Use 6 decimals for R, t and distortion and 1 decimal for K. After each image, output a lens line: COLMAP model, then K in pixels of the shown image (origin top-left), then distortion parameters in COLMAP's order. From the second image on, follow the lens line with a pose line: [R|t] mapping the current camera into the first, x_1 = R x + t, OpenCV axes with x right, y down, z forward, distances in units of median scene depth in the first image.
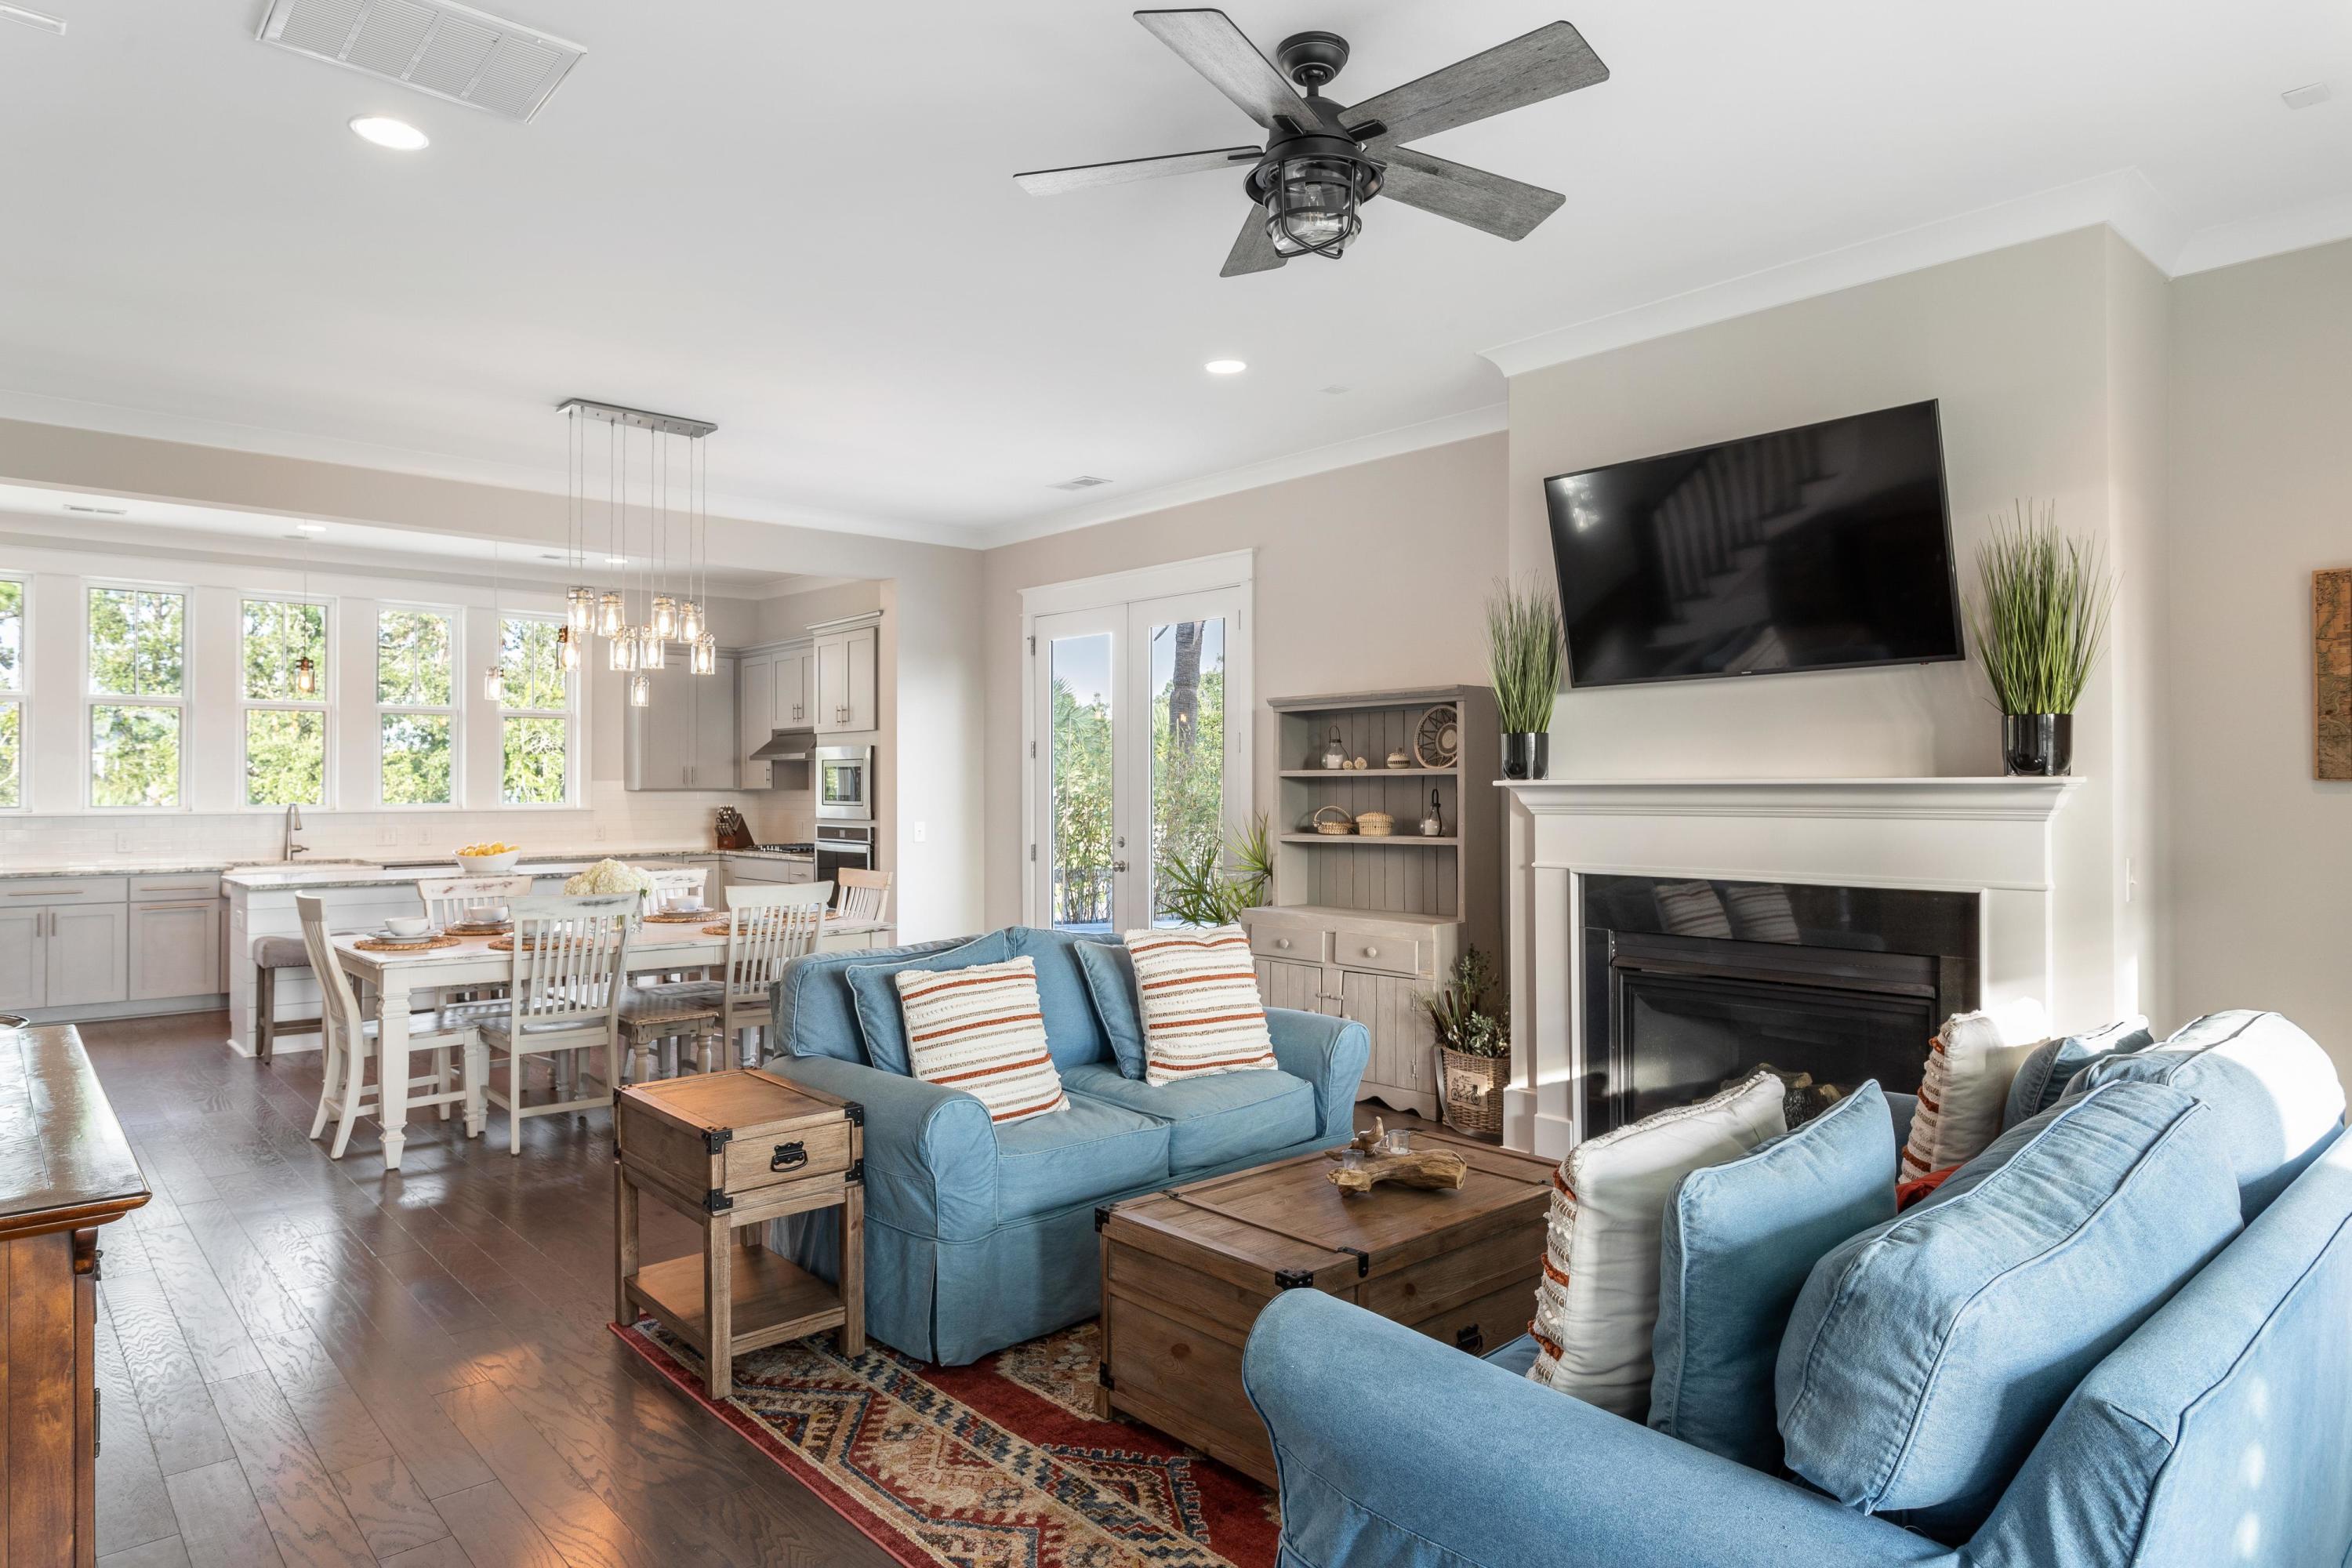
lens RADIAL K [[1397.4, 0, 1185.5], [0, 1397.4, 784.8], [0, 0, 1]] dist [-0.004603, -0.000893]
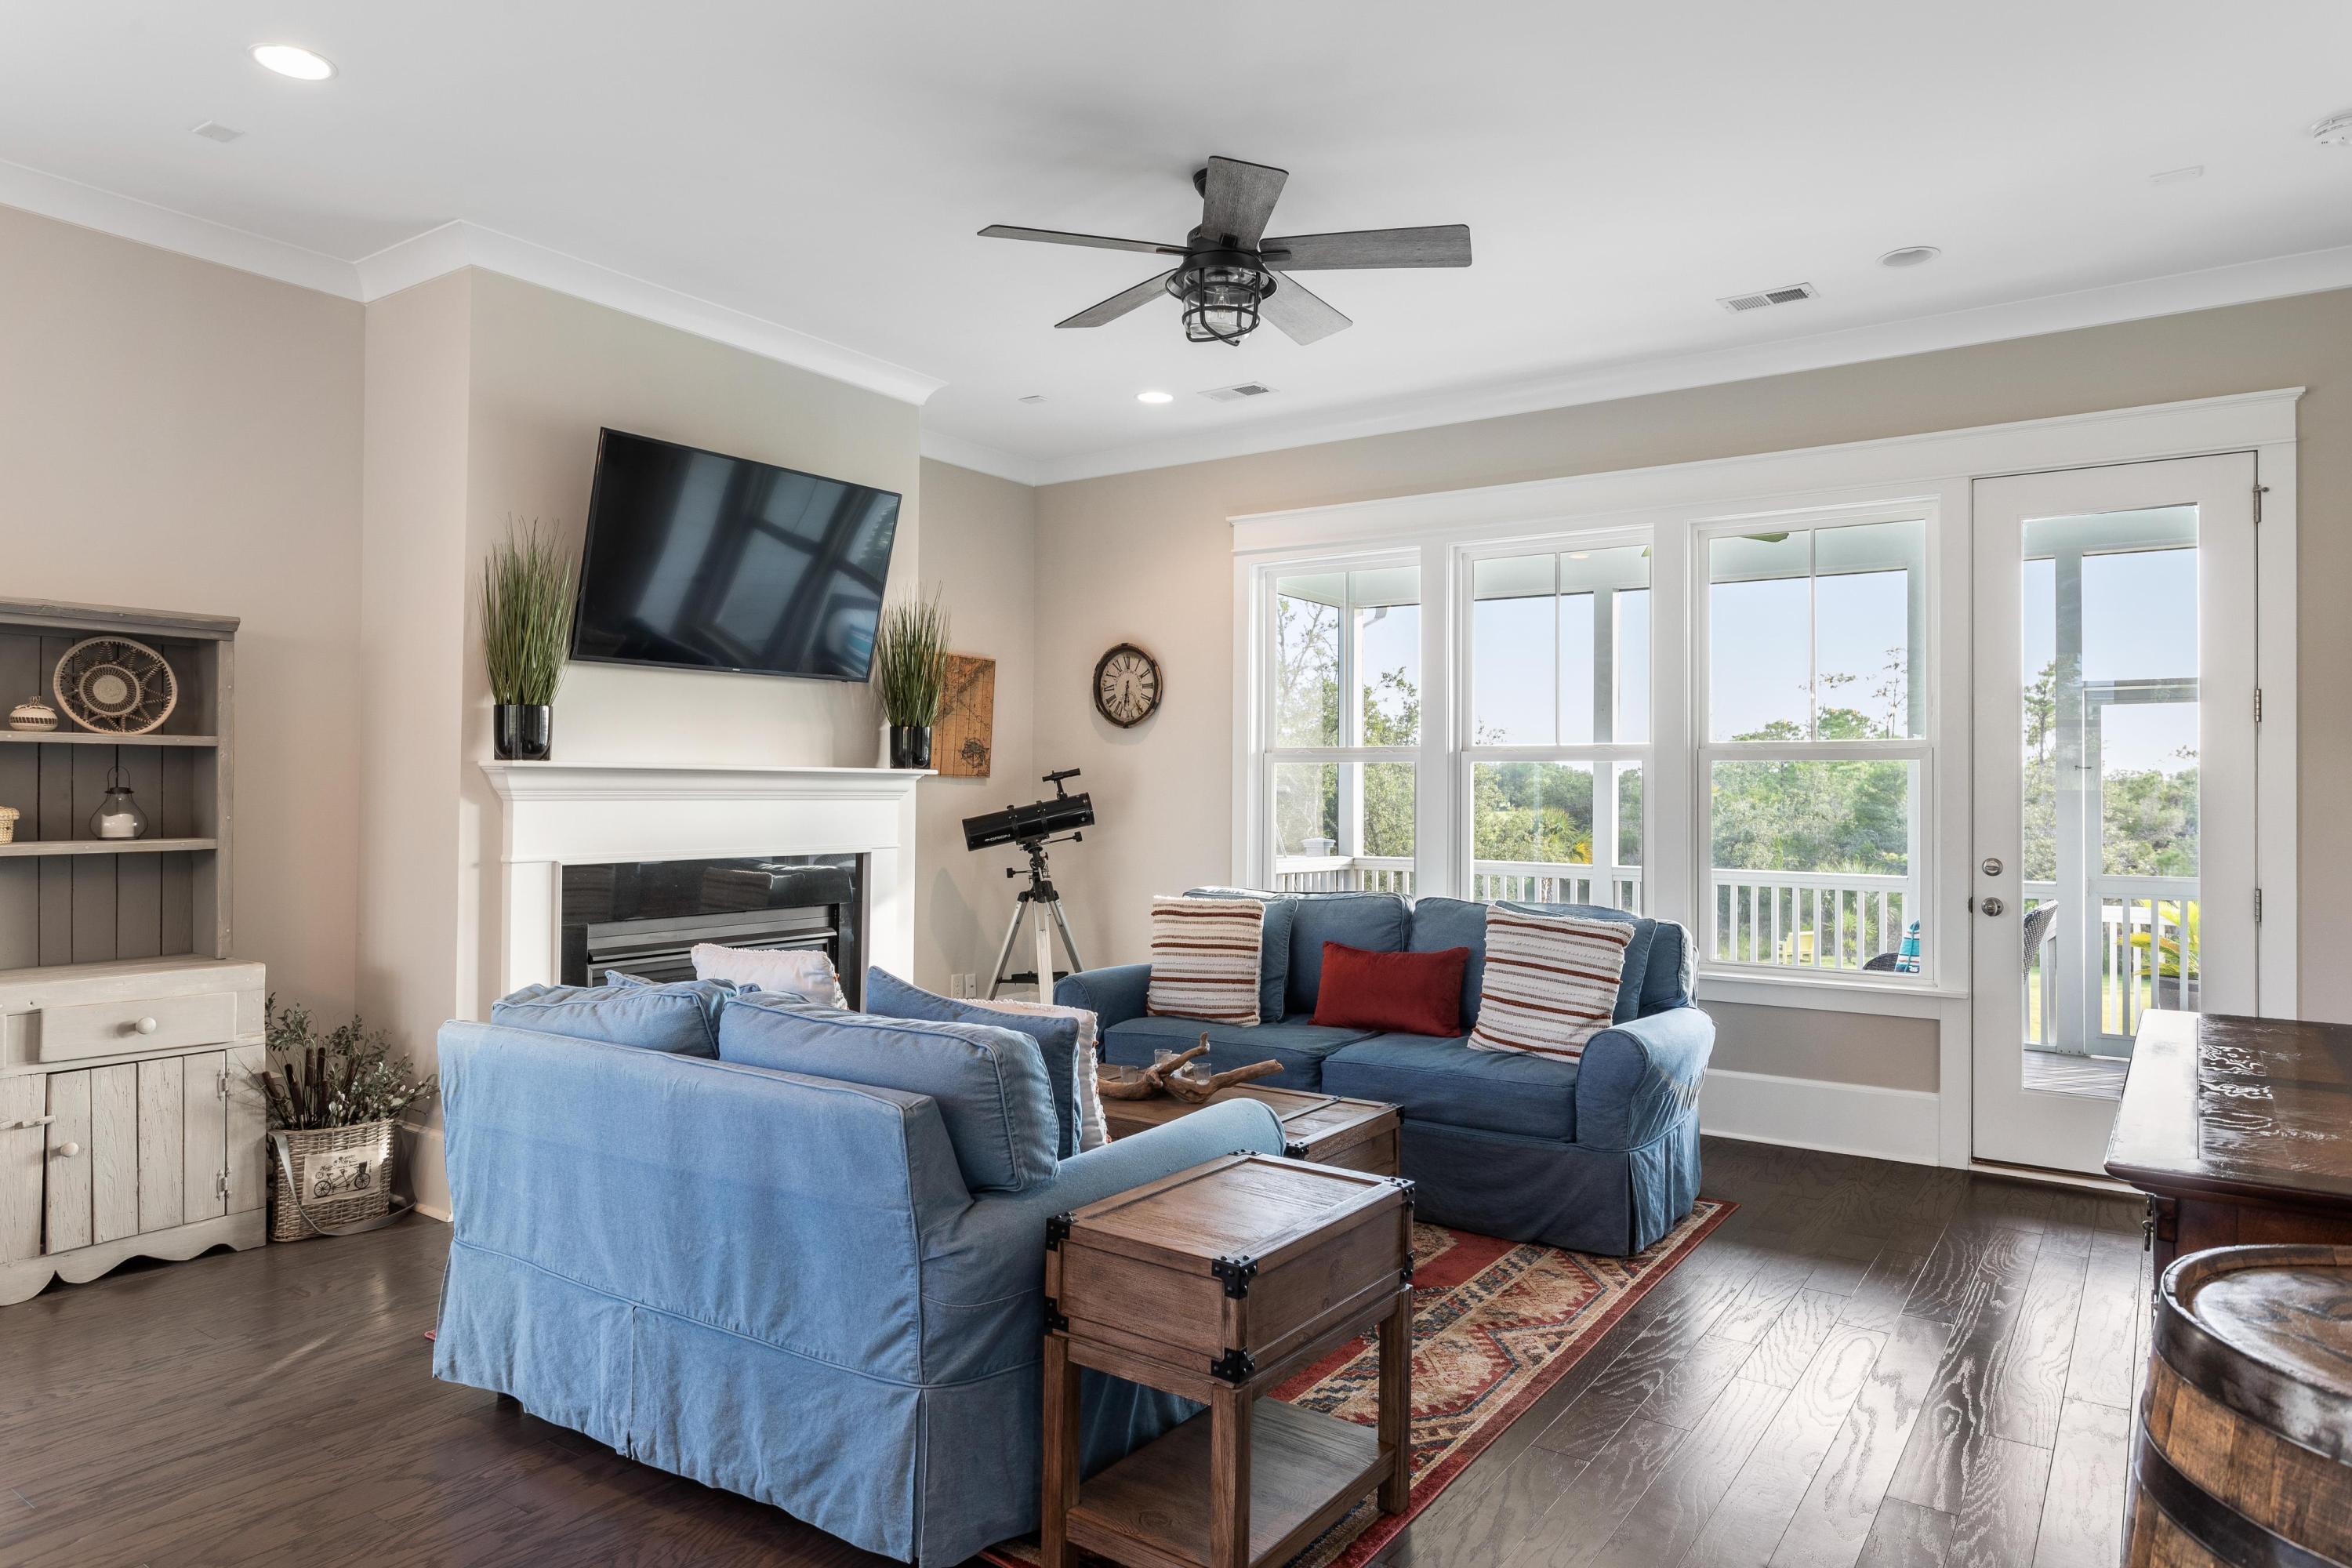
lens RADIAL K [[1397.4, 0, 1189.7], [0, 1397.4, 785.3], [0, 0, 1]] dist [-0.004603, -0.000893]
pose [[-0.224203, 0.002845, 0.974538, -1.111326], [-0.012685, 0.999903, -0.005837, 0.018292], [-0.974460, -0.013671, -0.224145, 1.308351]]
